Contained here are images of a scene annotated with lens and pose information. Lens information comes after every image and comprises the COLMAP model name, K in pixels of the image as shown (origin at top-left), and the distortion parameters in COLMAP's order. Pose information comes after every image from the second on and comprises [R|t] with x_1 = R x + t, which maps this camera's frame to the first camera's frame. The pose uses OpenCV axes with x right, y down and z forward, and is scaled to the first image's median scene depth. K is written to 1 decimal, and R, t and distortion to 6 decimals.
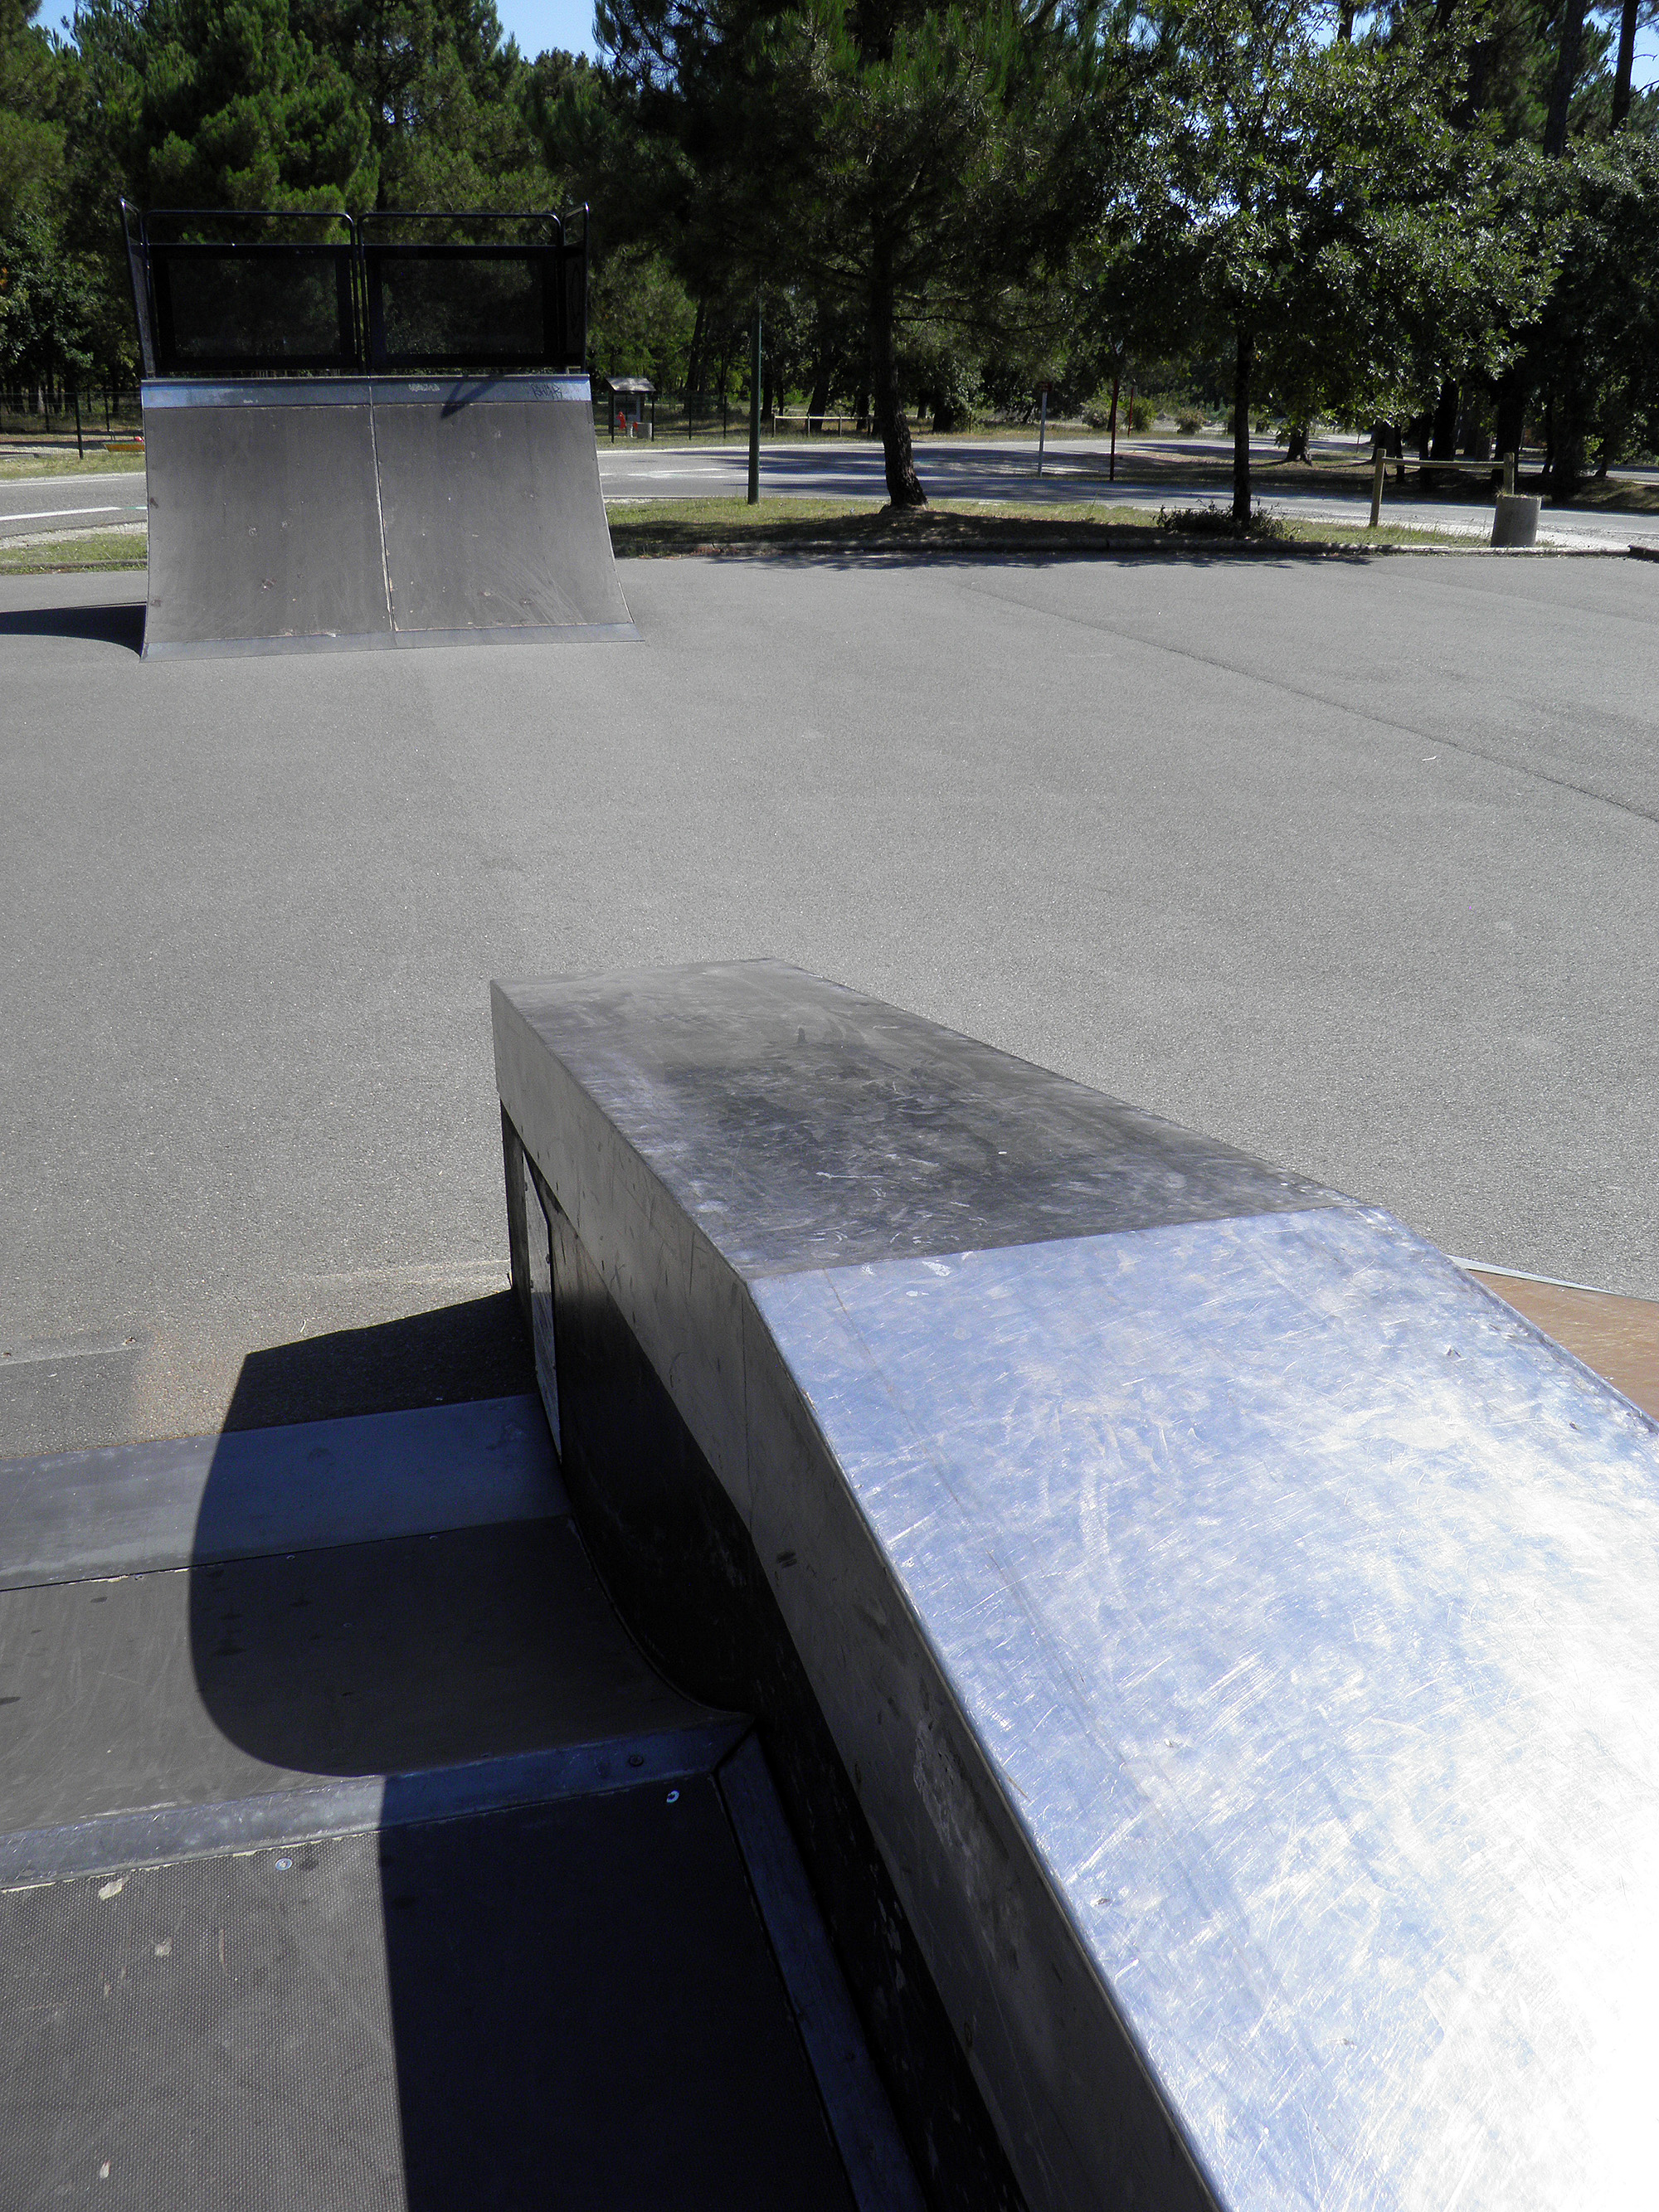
lens RADIAL K [[1820.0, 0, 826.8], [0, 1820.0, 1130.6], [0, 0, 1]] dist [-0.150141, 0.103783]
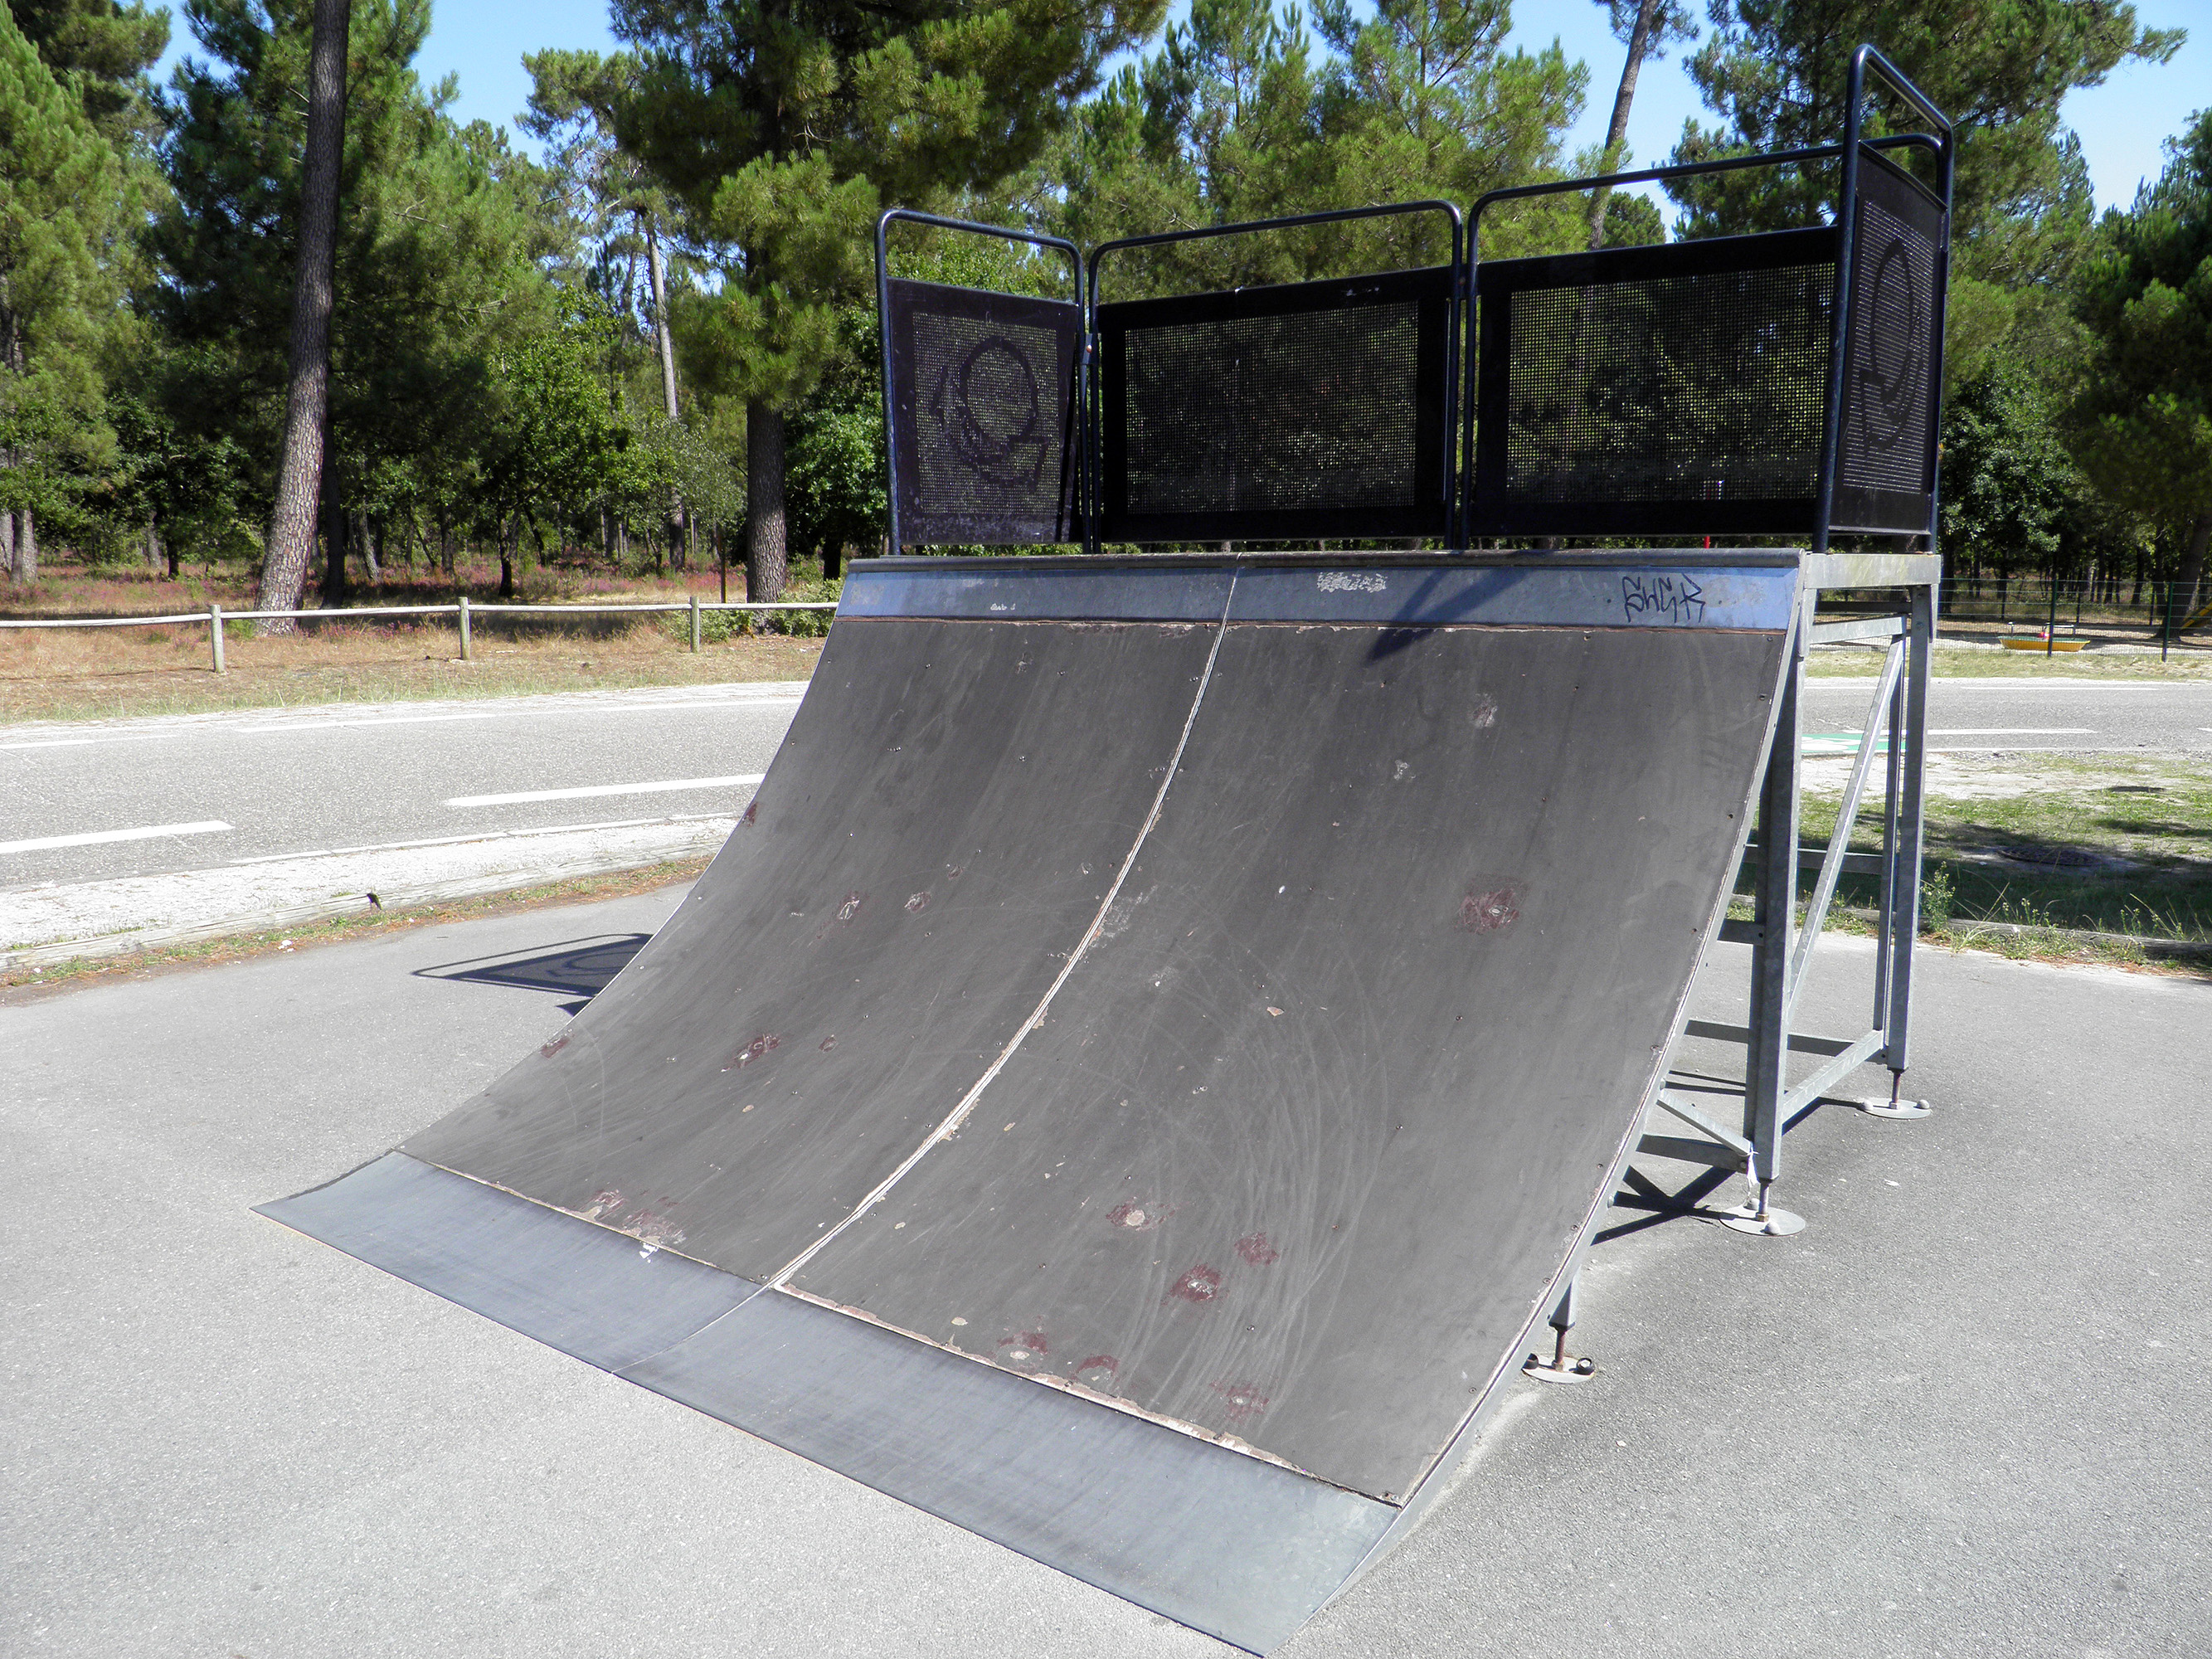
lens RADIAL K [[1820.0, 0, 1106.0], [0, 1820.0, 829.5], [0, 0, 1]] dist [-0.150141, 0.103783]
pose [[0.590308, 0.099742, -0.800992, 0.014272], [-0.301379, 0.947807, -0.104084, -0.091197], [0.748804, 0.302843, 0.589558, 0.217284]]
